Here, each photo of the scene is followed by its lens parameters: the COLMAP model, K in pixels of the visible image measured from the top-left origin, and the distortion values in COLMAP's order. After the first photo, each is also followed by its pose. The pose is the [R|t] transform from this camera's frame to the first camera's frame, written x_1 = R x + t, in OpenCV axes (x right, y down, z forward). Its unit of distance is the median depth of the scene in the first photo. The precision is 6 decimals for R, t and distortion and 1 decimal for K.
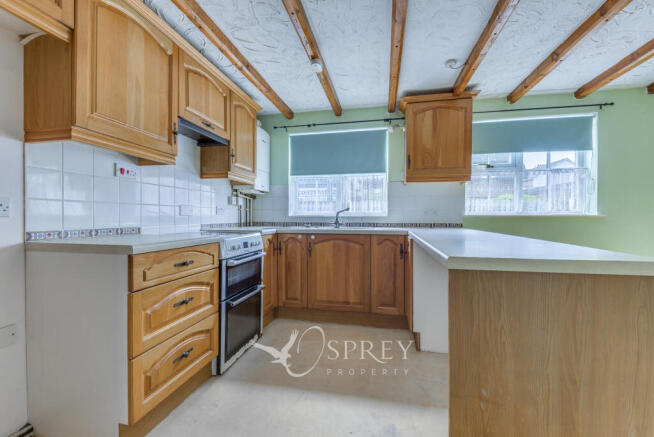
lens RADIAL K [[266.0, 0, 327.0], [0, 266.0, 218.5], [0, 0, 1]] dist [0.002045, -0.000079]
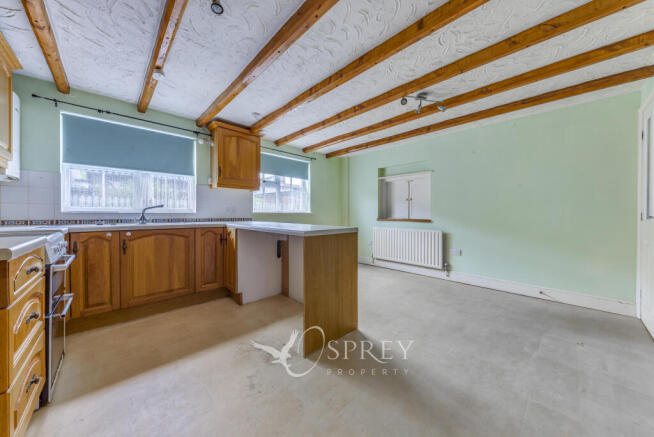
lens RADIAL K [[228.2, 0, 327.8], [0, 228.2, 214.4], [0, 0, 1]] dist [-0.000524, -0.000058]
pose [[0.564379, -0.001337, 0.825515, -0.320771], [0.001837, 0.999998, 0.000363, -0.000786], [-0.825514, 0.001312, 0.564380, -0.076049]]
